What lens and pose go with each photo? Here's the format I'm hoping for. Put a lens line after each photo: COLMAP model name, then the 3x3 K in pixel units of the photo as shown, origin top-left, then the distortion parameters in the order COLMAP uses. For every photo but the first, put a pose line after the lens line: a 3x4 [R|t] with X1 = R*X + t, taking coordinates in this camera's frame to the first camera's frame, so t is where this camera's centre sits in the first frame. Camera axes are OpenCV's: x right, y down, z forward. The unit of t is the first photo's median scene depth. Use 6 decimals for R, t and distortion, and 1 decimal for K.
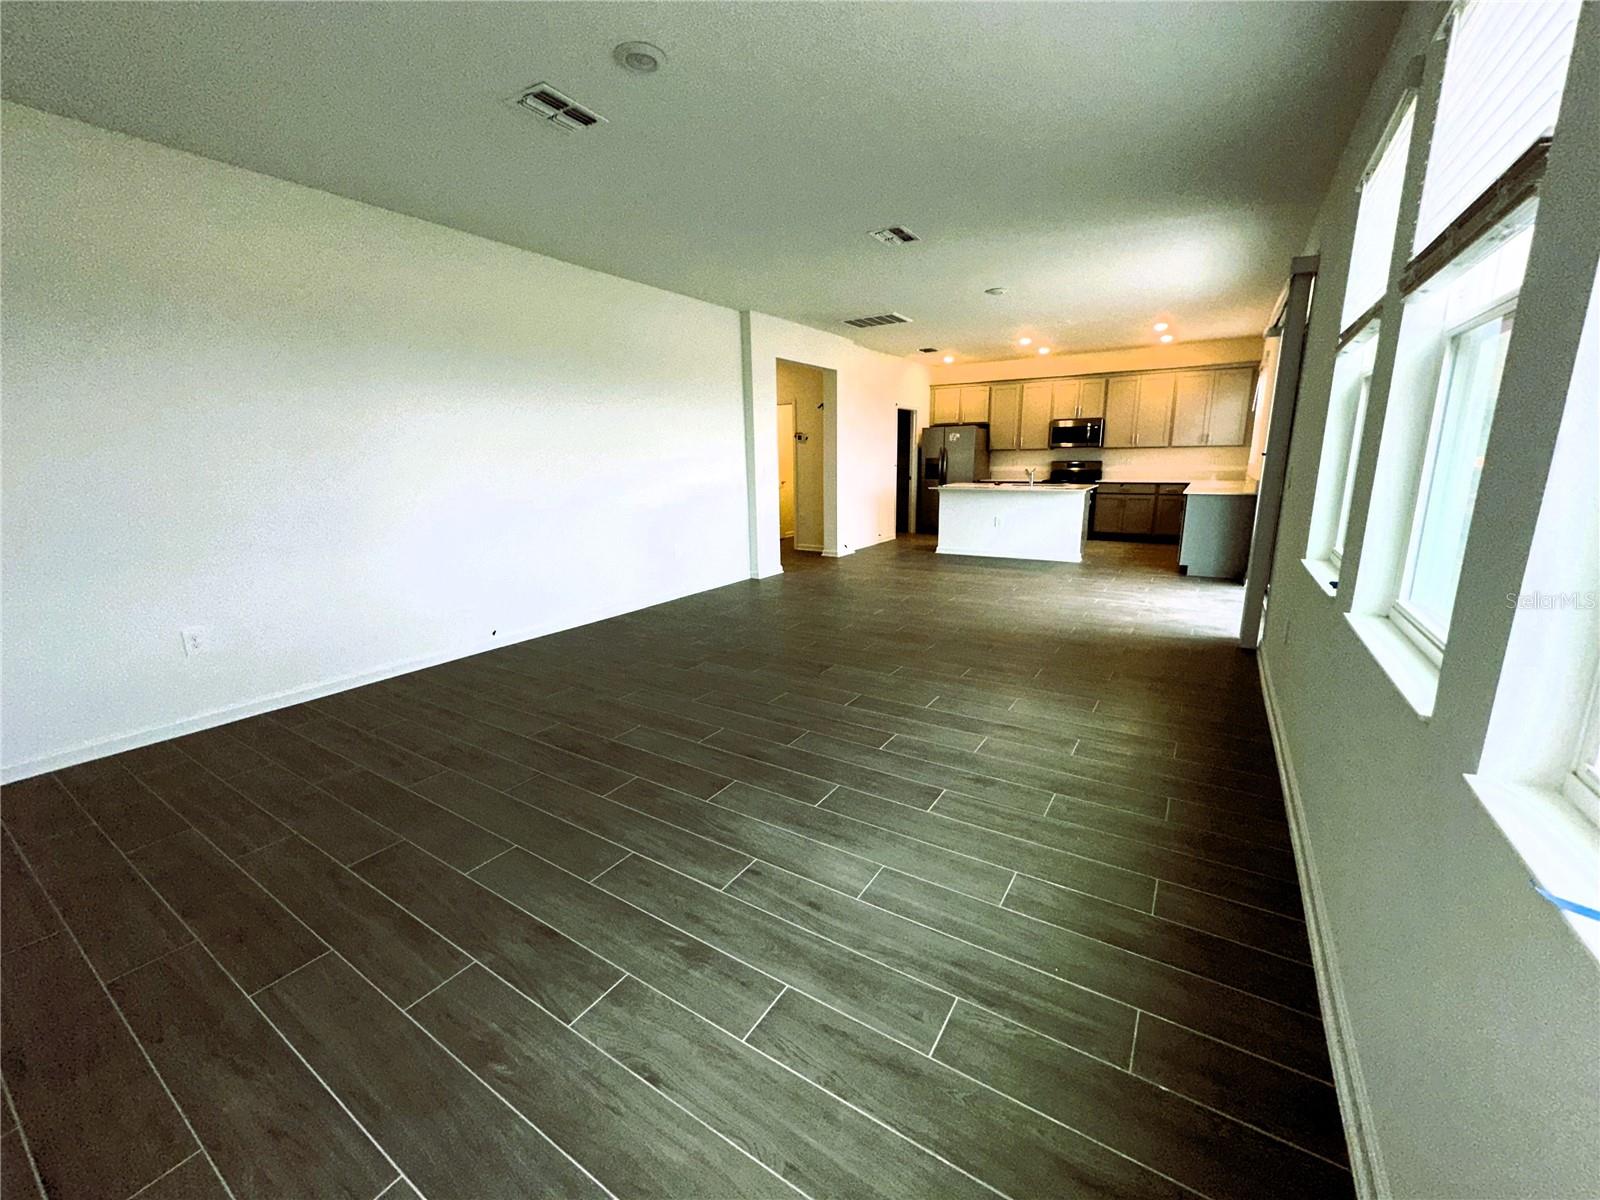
lens RADIAL K [[640.4, 0, 800.3], [0, 640.4, 592.9], [0, 0, 1]] dist [-0.000364, 0.000572]
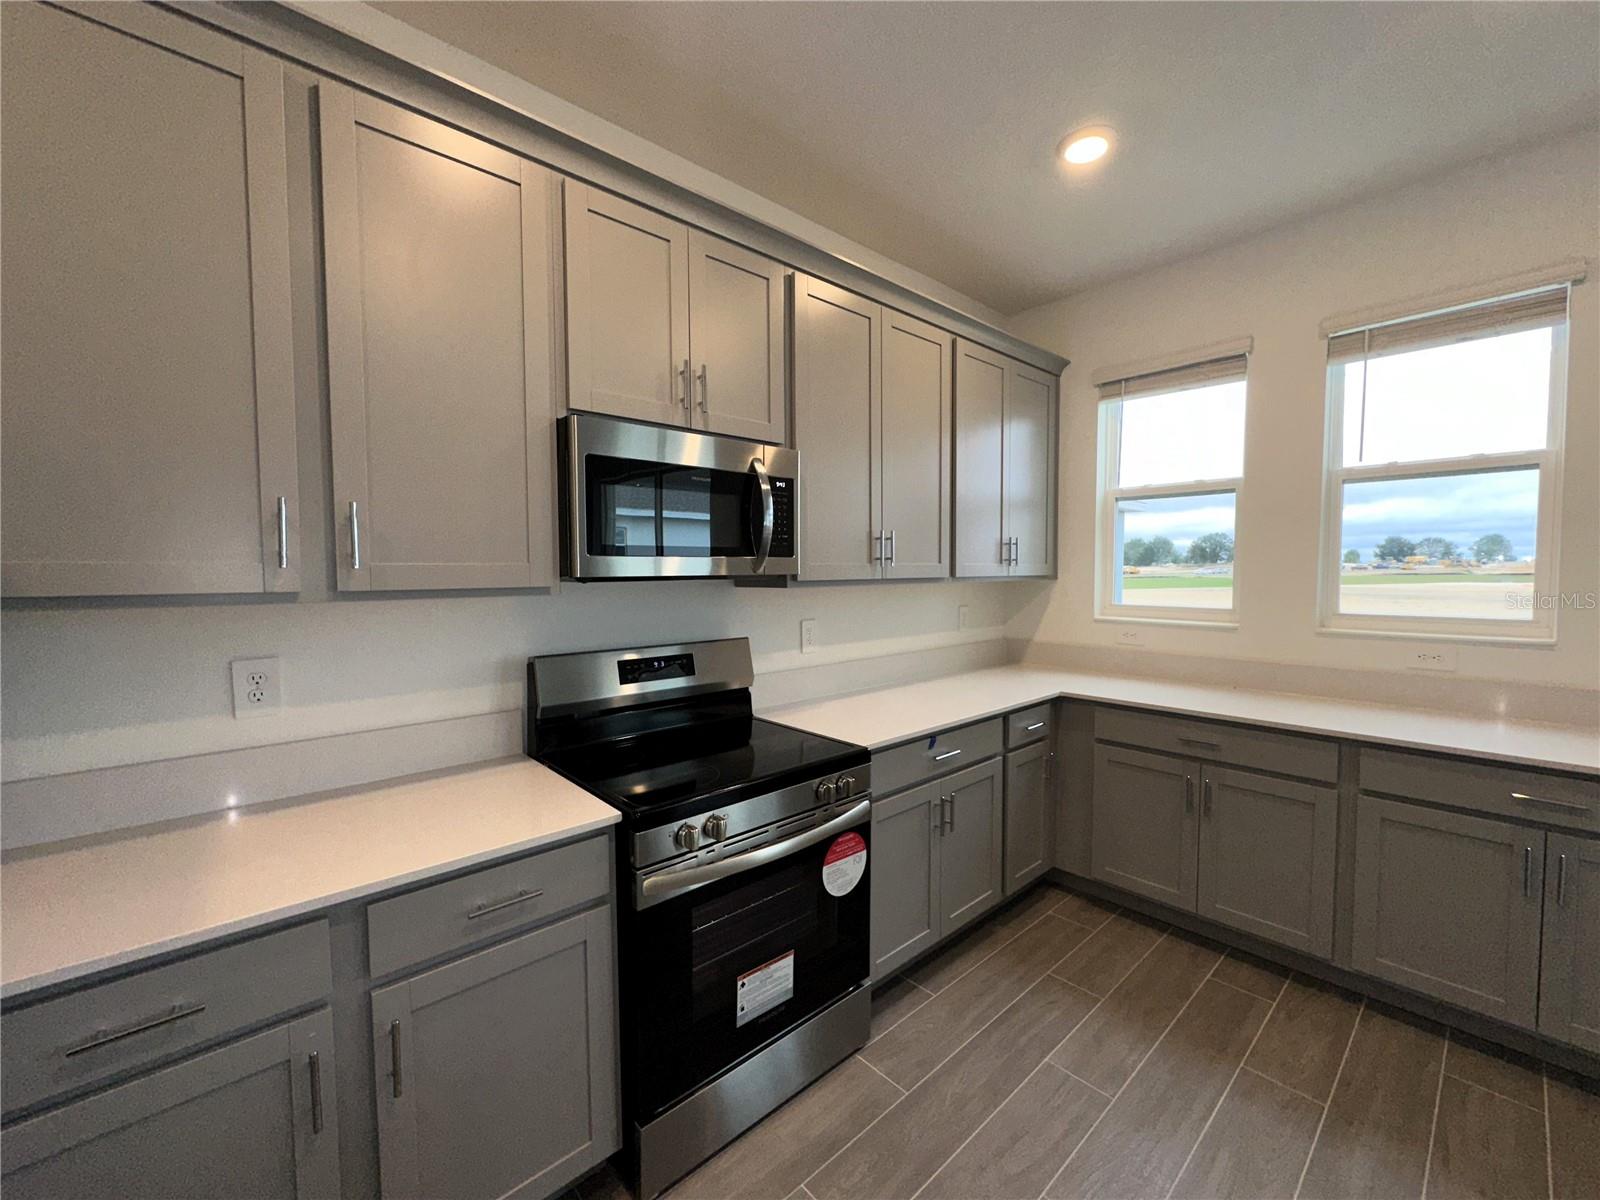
lens RADIAL K [[640.4, 0, 801.1], [0, 640.4, 598.9], [0, 0, 1]] dist [-0.000364, 0.000572]
pose [[0.264301, -0.029289, 0.963995, 0.256163], [0.204340, 0.978547, -0.026294, -0.208991], [-0.942544, 0.203933, 0.264616, 0.916065]]
